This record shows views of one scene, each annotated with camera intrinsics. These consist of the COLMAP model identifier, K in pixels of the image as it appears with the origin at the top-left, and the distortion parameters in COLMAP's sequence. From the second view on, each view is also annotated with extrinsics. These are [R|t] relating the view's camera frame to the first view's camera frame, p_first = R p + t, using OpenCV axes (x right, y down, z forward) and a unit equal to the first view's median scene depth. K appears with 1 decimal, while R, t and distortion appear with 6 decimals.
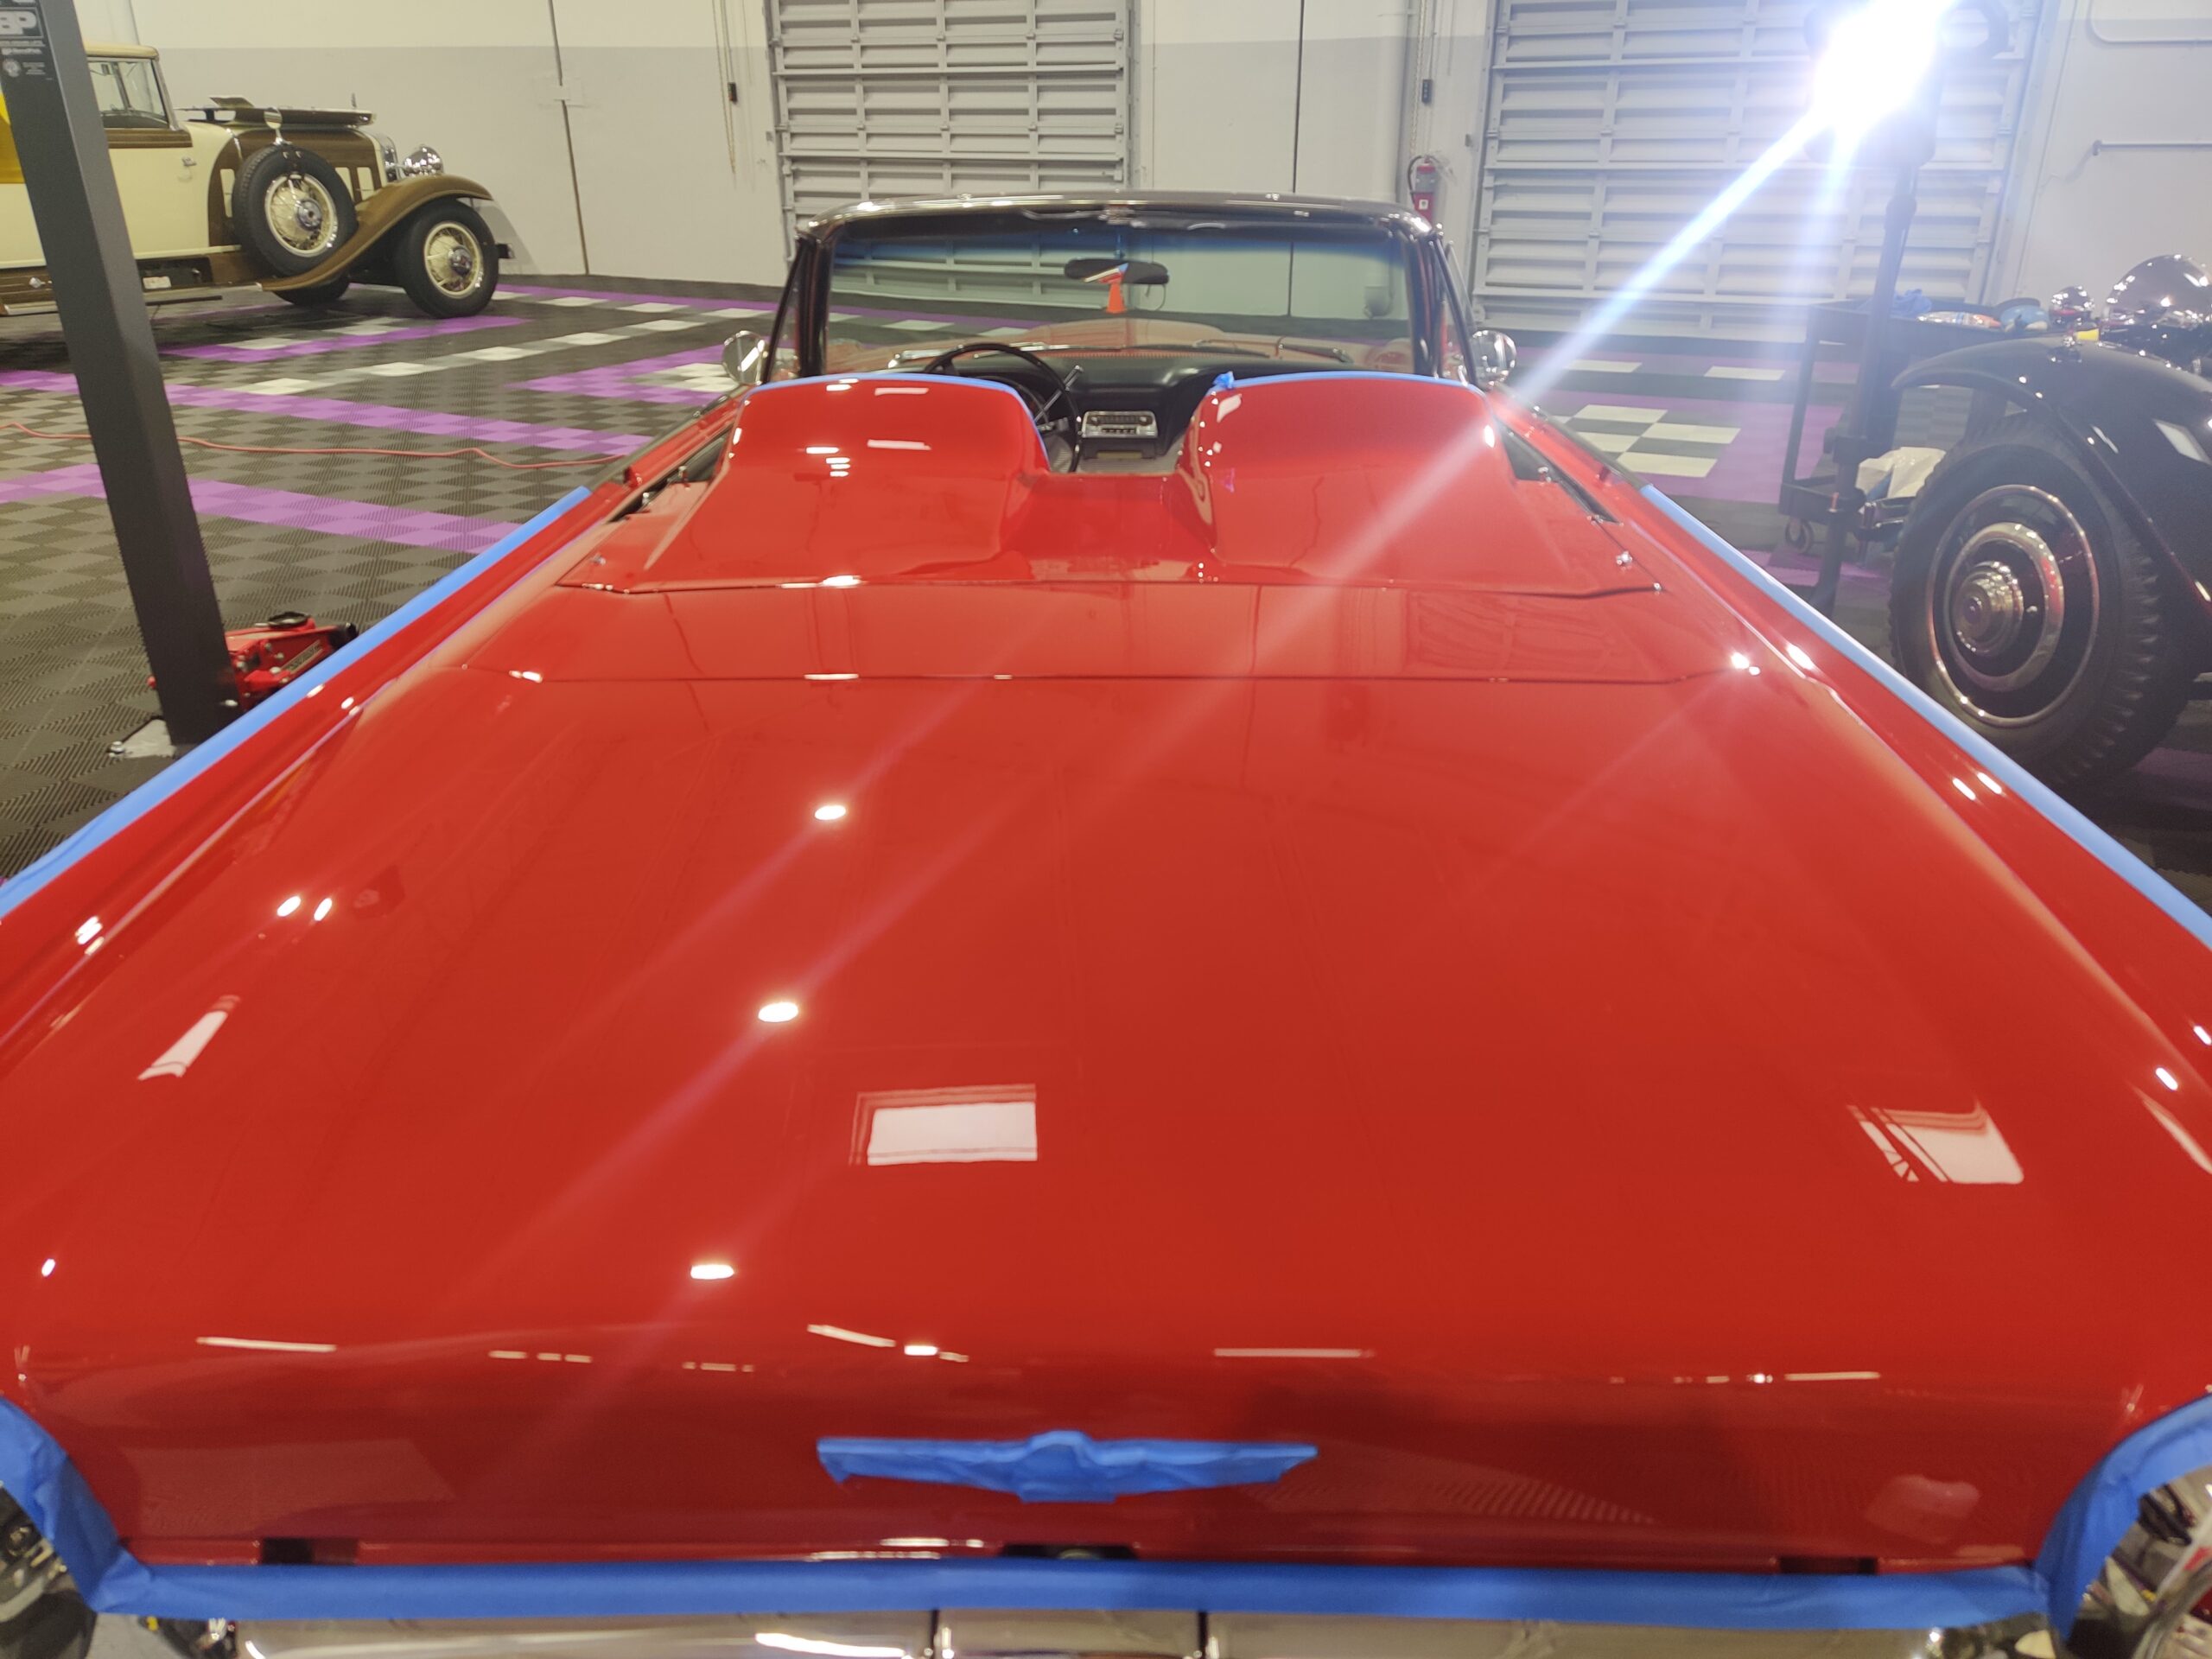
lens RADIAL K [[1681.5, 0, 1122.7], [0, 1681.5, 801.2], [0, 0, 1]] dist [0.046479, -0.024427]
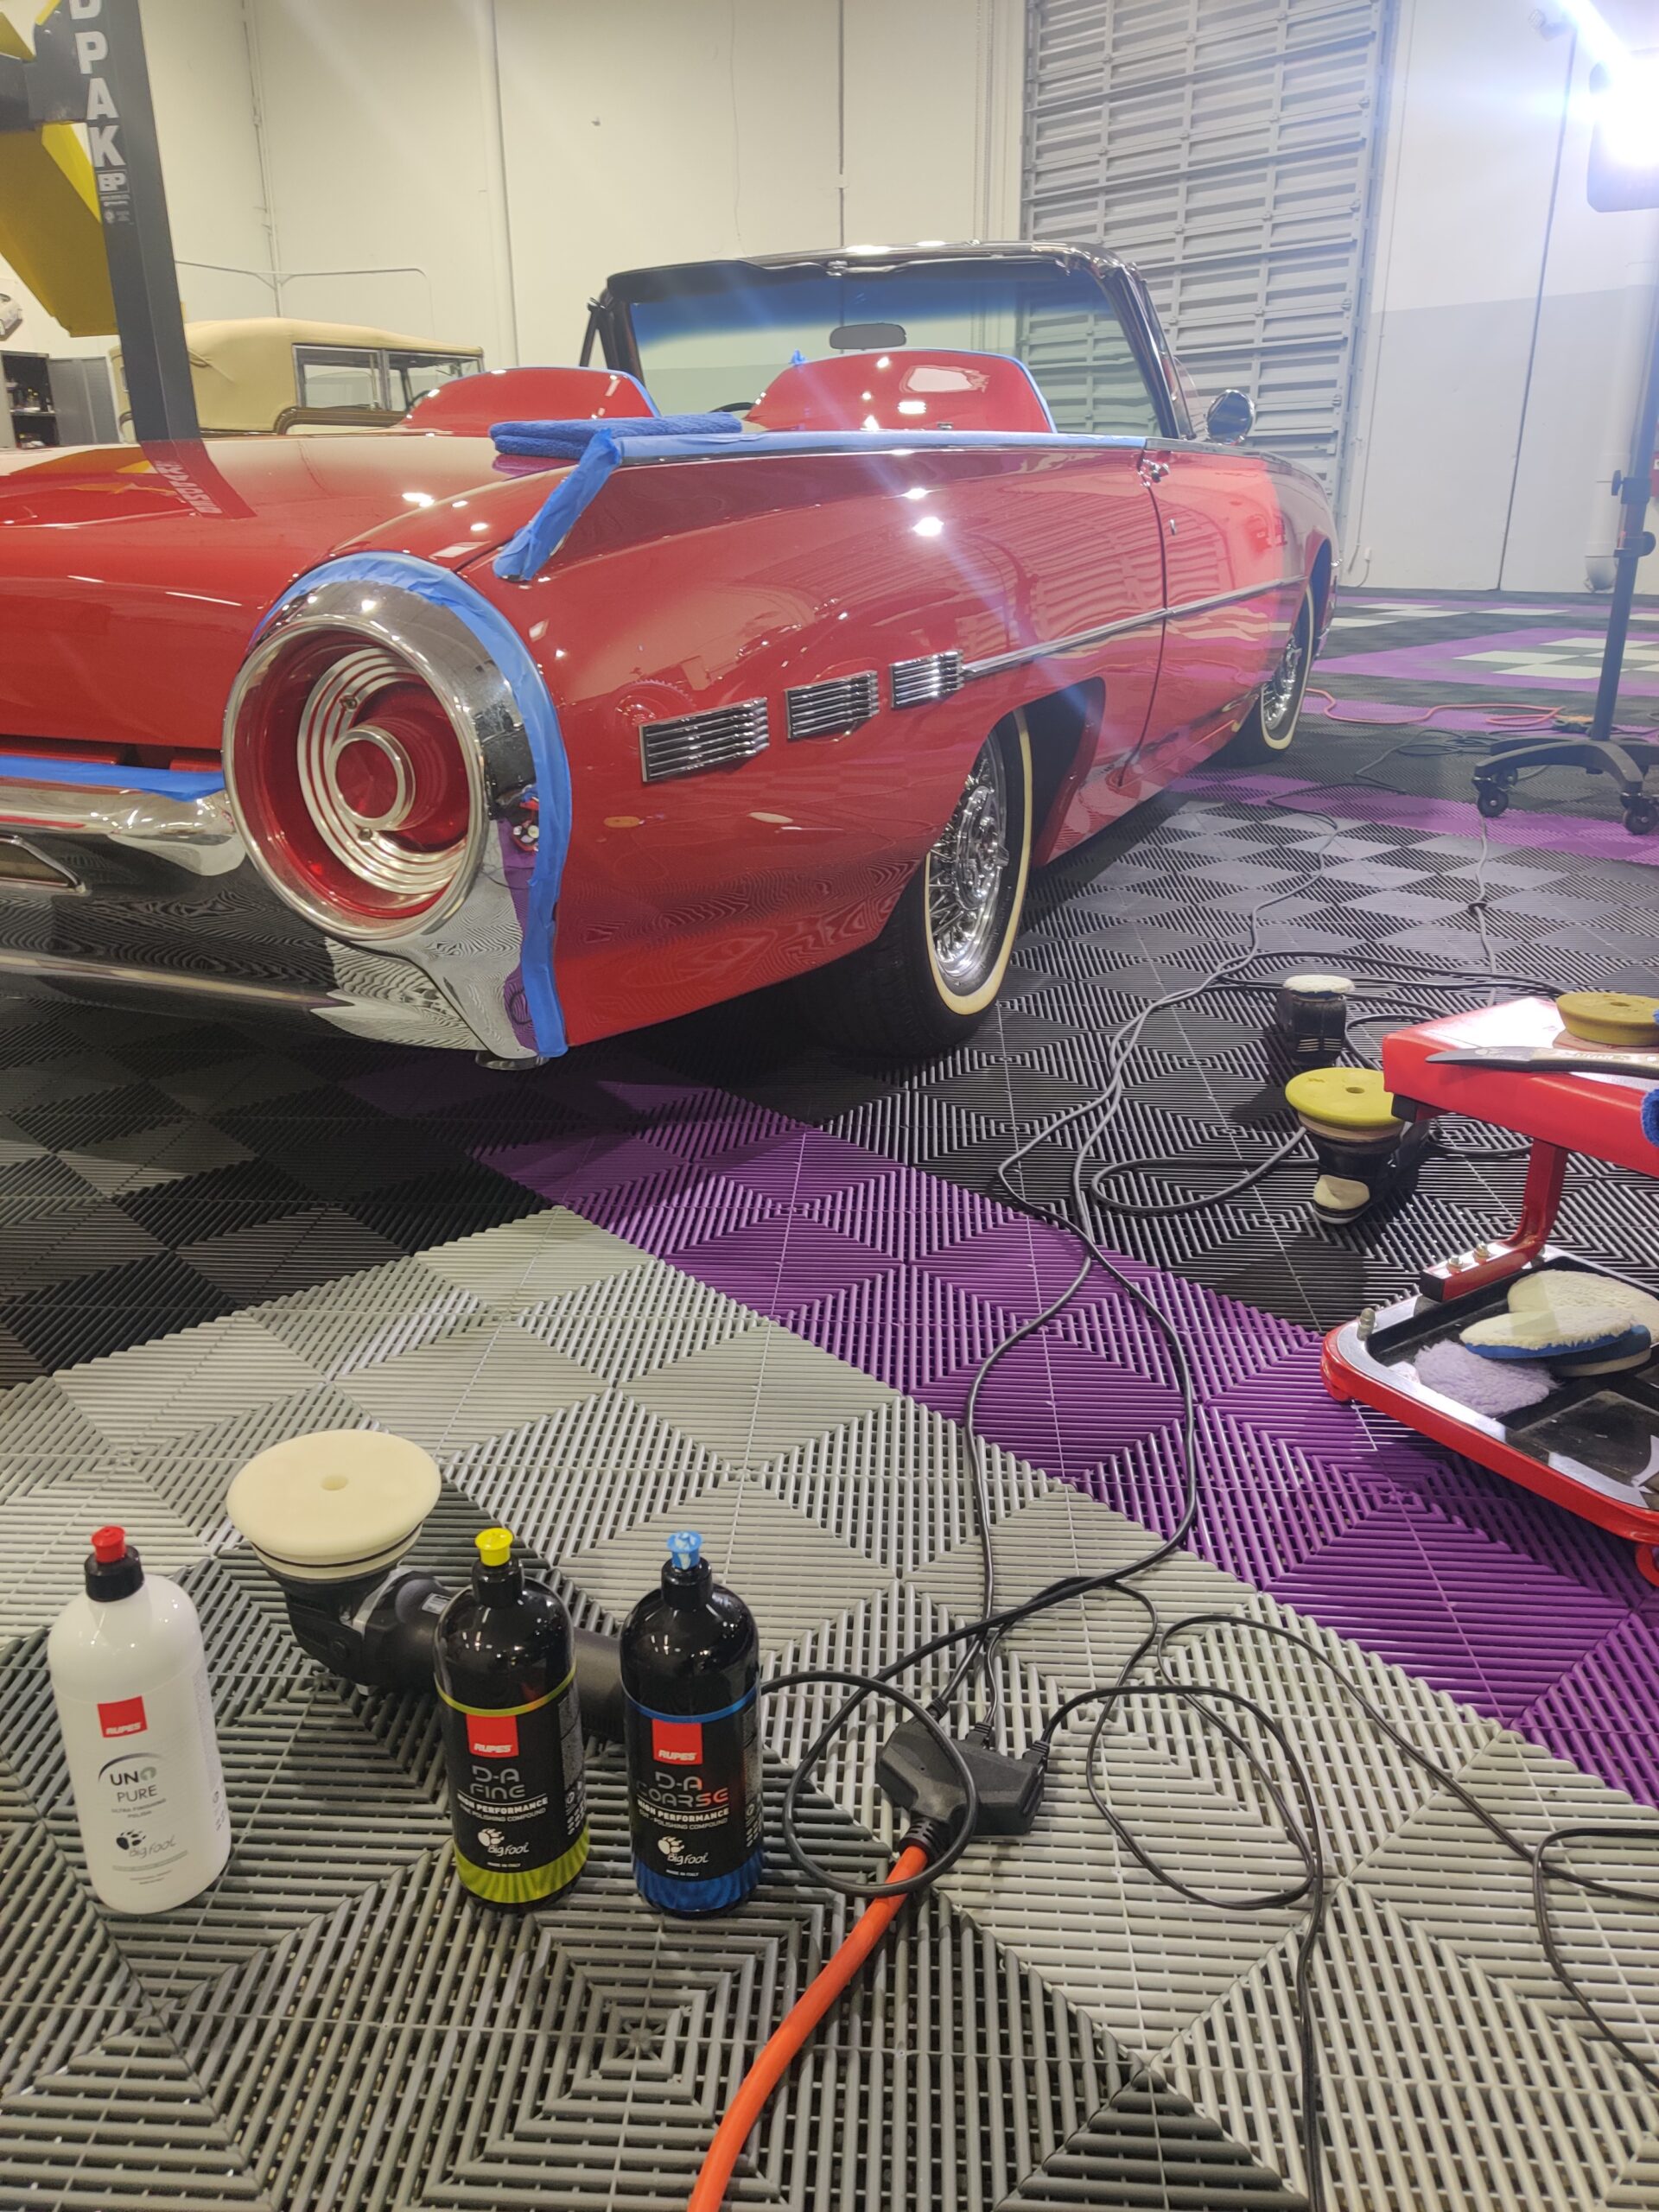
lens RADIAL K [[1681.5, 0, 793.1], [0, 1681.5, 1107.0], [0, 0, 1]] dist [0.046479, -0.024427]
pose [[0.919778, 0.128490, -0.370808, 0.137641], [-0.141011, 0.989985, -0.006731, 0.063074], [0.366229, 0.058479, 0.928685, -0.003579]]
